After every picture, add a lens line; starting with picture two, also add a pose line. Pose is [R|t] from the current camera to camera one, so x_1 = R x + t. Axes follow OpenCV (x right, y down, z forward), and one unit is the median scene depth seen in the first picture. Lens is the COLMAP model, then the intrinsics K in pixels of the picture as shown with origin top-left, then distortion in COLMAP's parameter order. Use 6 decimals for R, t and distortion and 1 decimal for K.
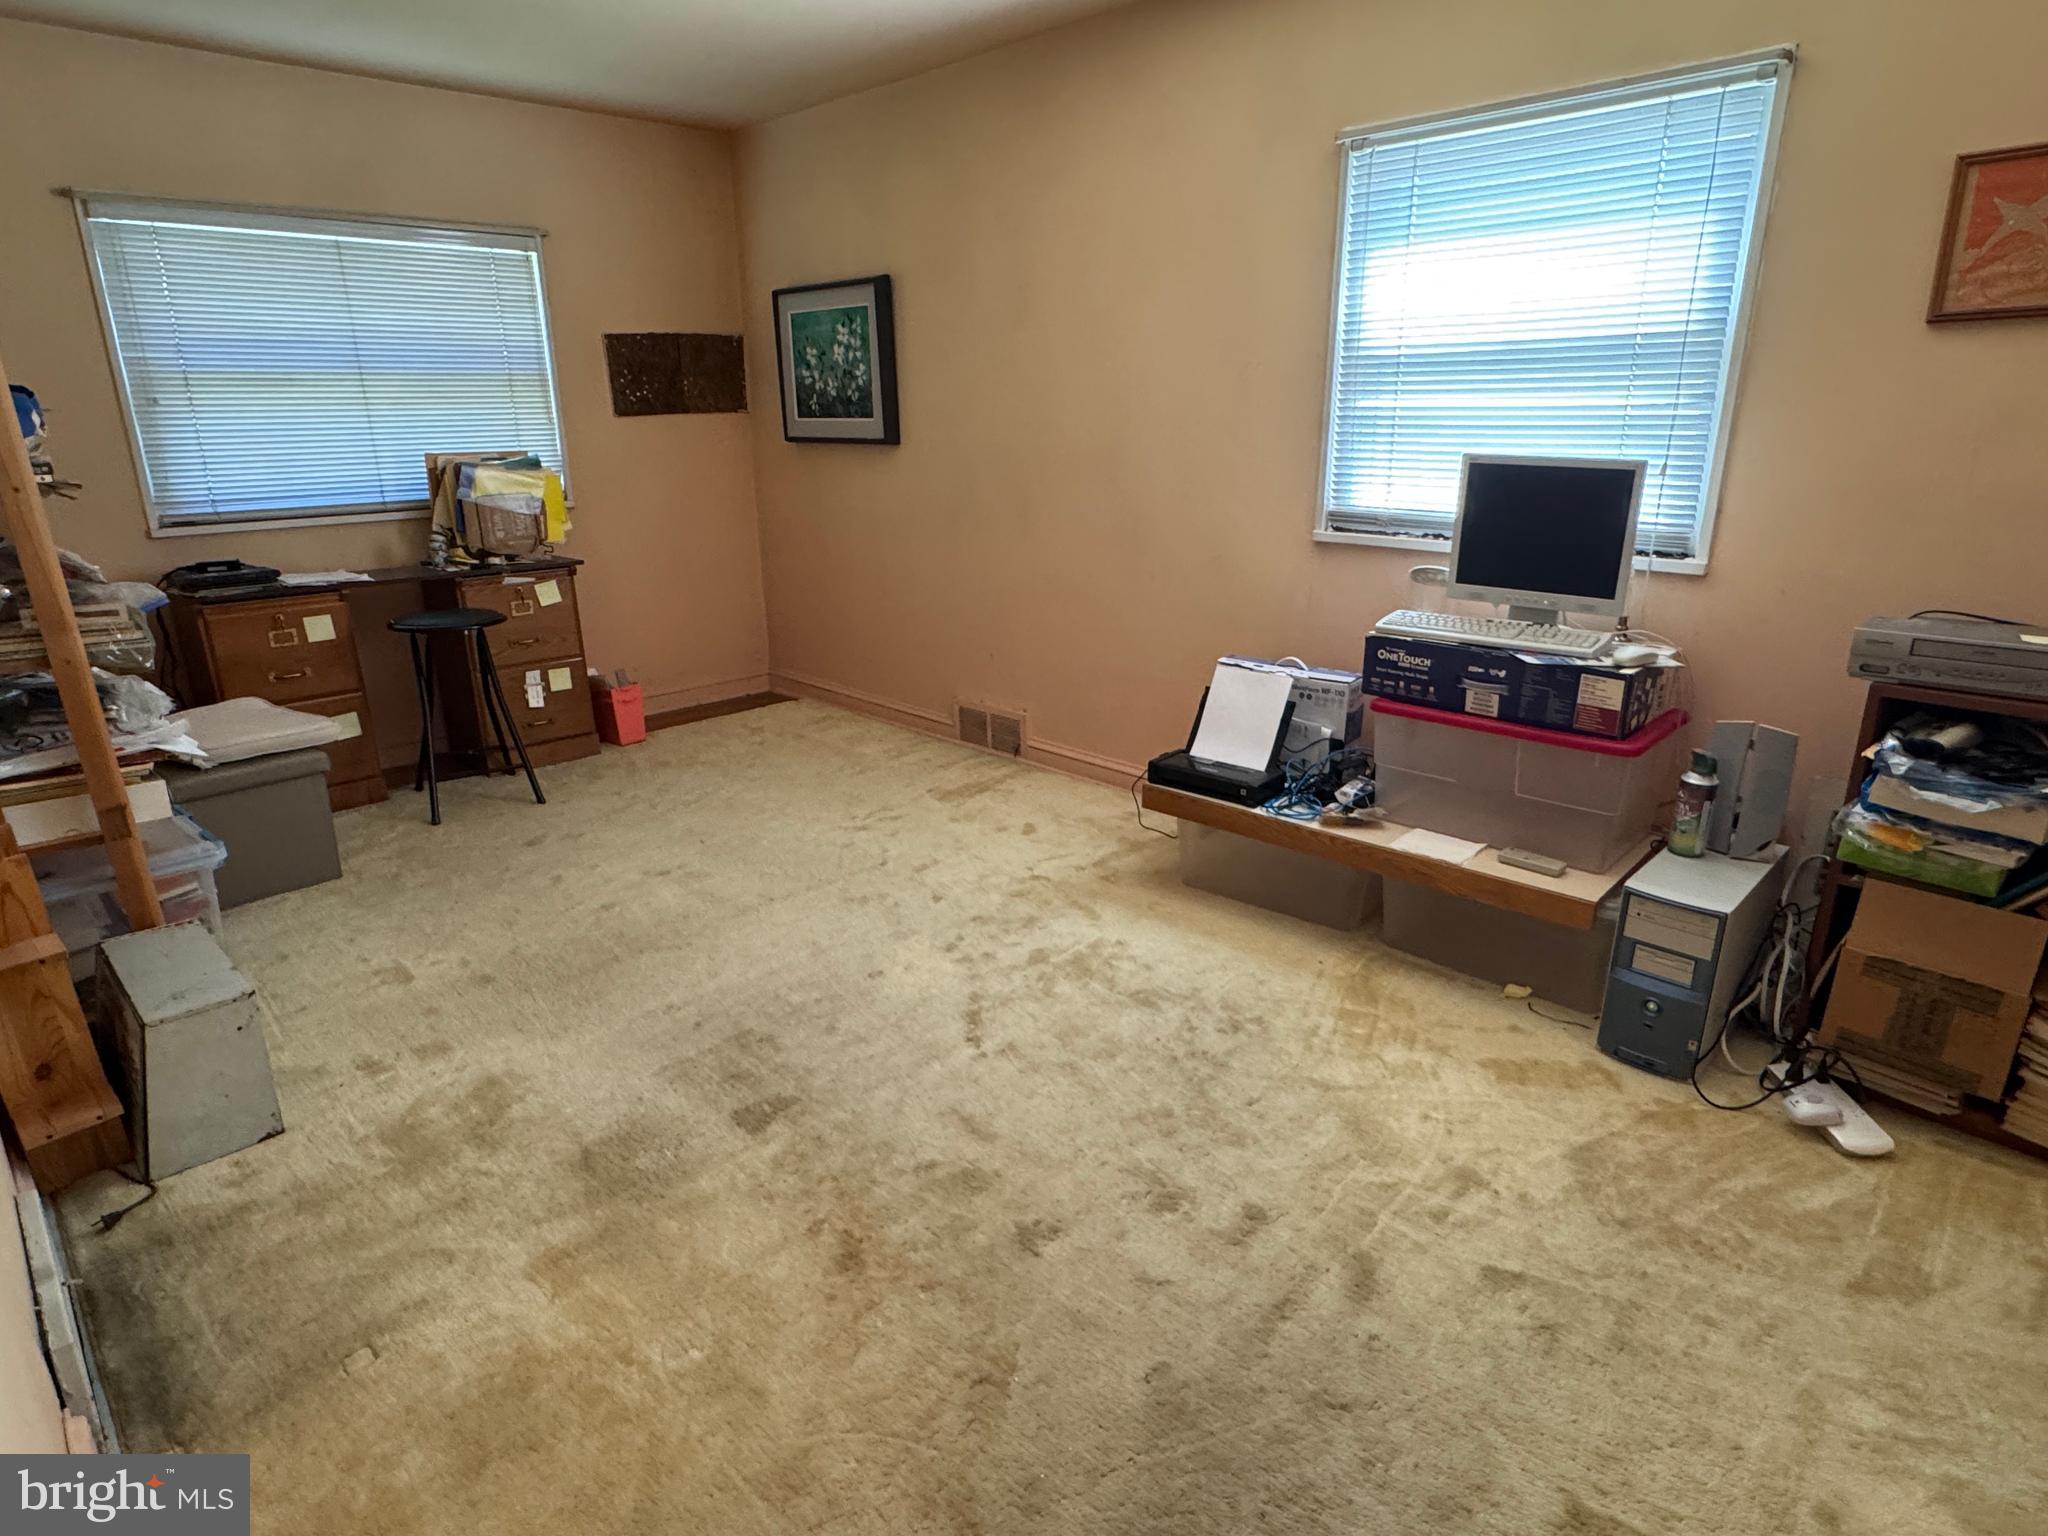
lens RADIAL K [[1145.2, 0, 1007.1], [0, 1145.2, 766.5], [0, 0, 1]] dist [-0.006756, 0.001294]
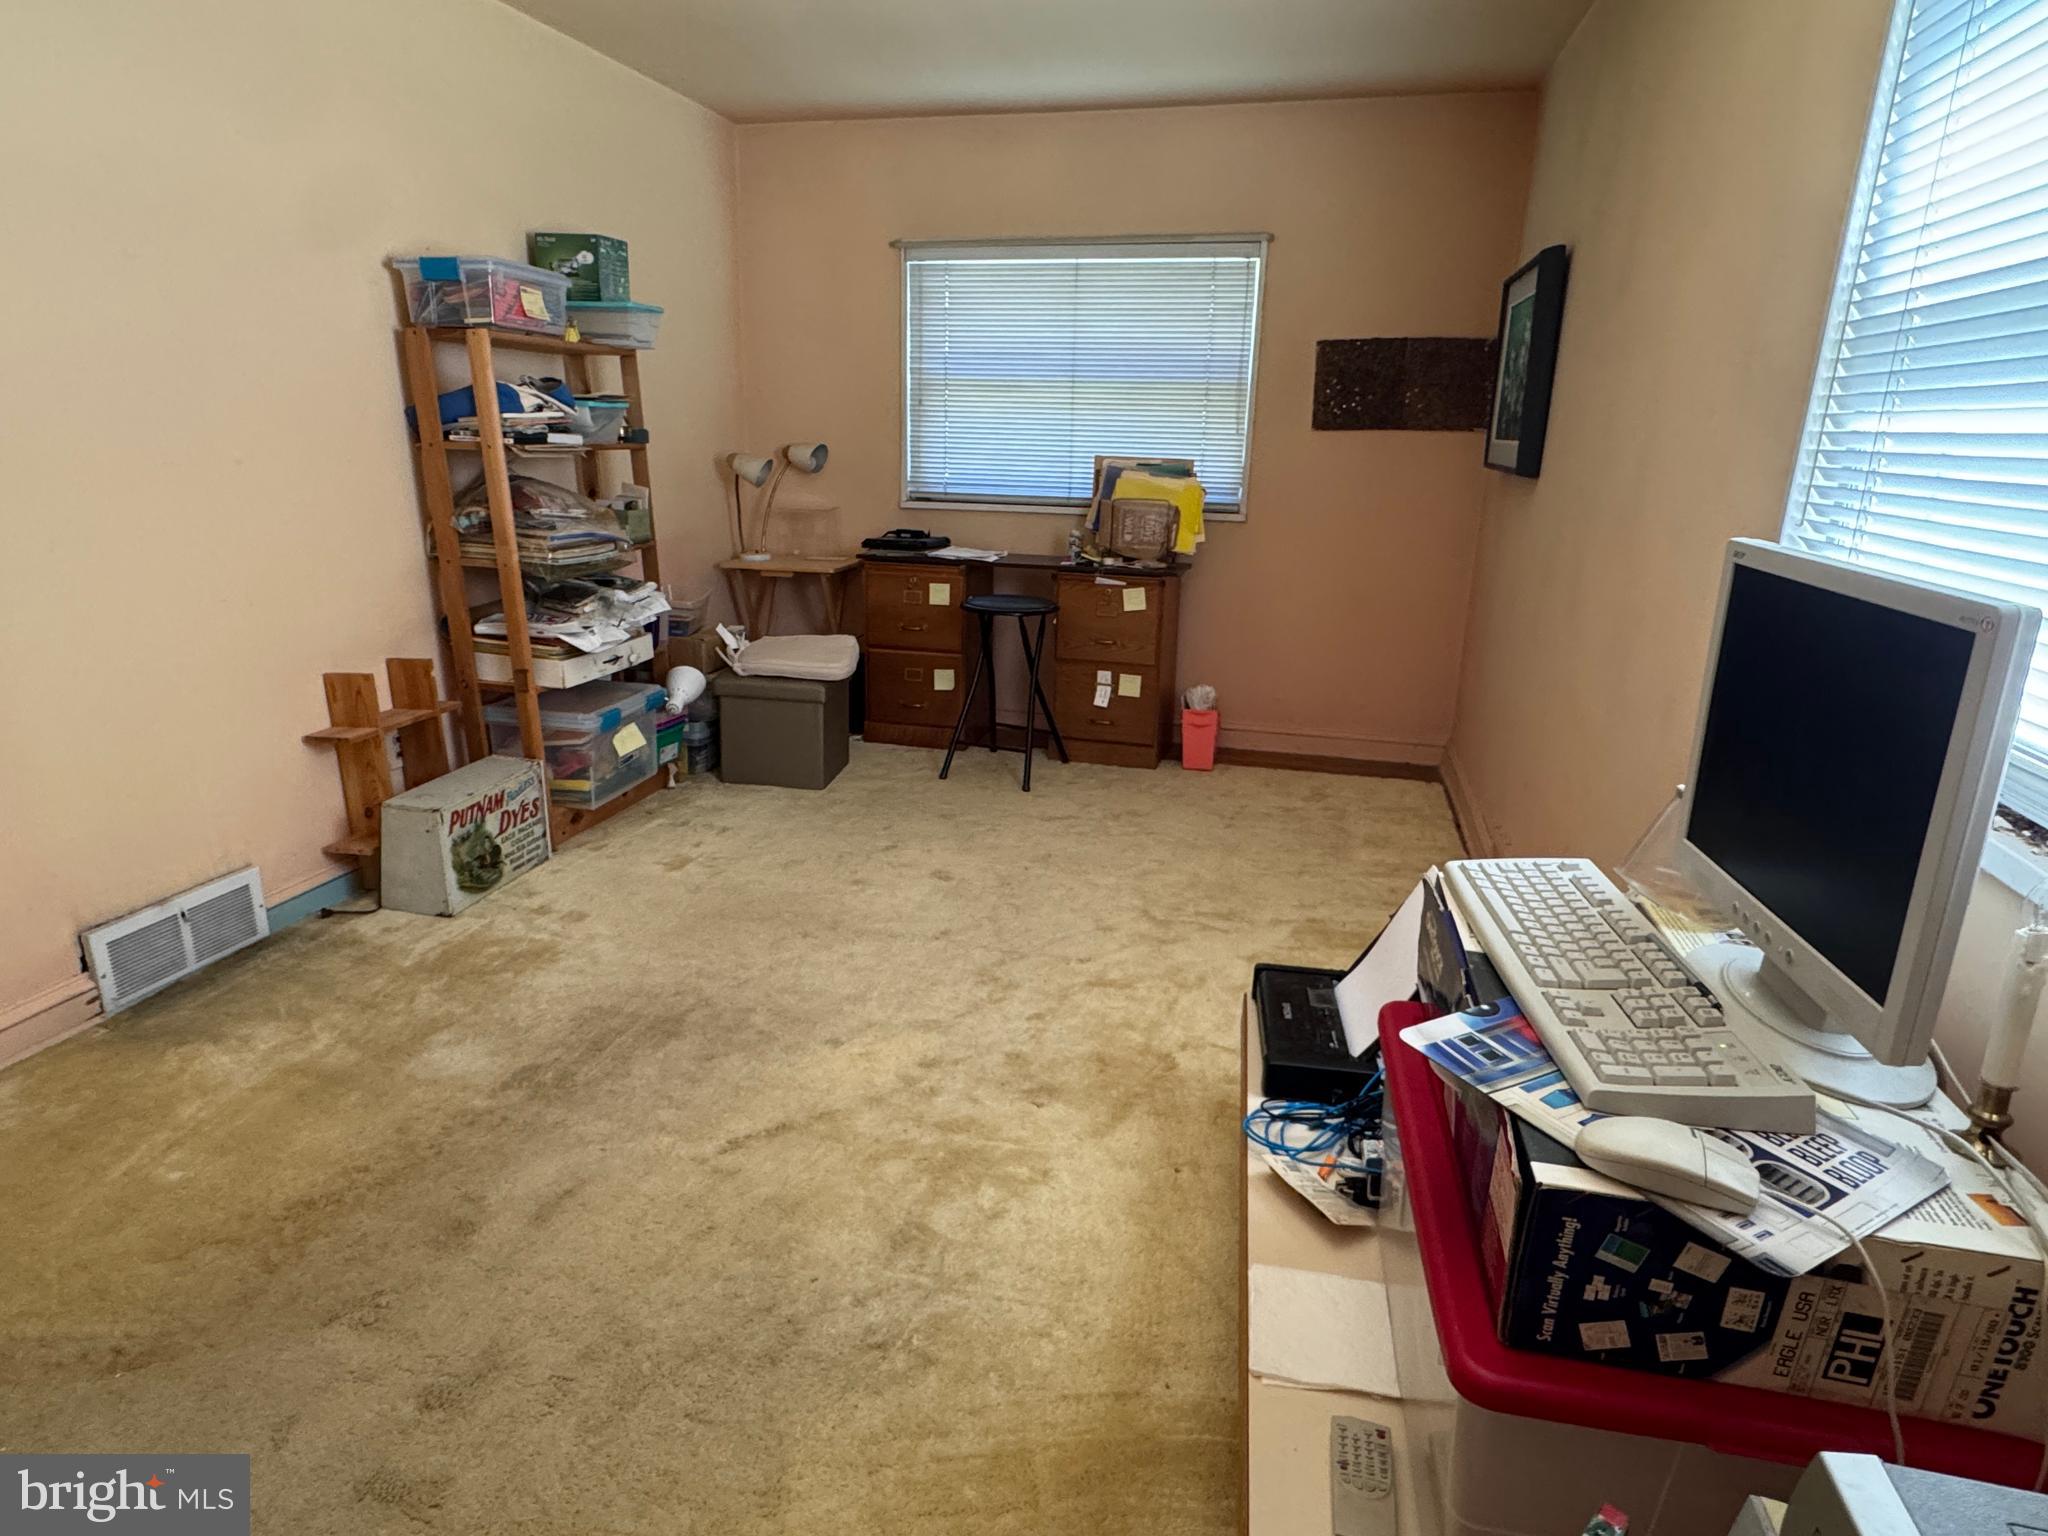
lens RADIAL K [[1145.2, 0, 1007.1], [0, 1145.2, 766.5], [0, 0, 1]] dist [-0.006756, 0.001294]
pose [[0.522451, 0.266708, -0.809884, 0.408952], [-0.283870, 0.950045, 0.129742, -0.115659], [0.804029, 0.162118, 0.572062, 0.376229]]
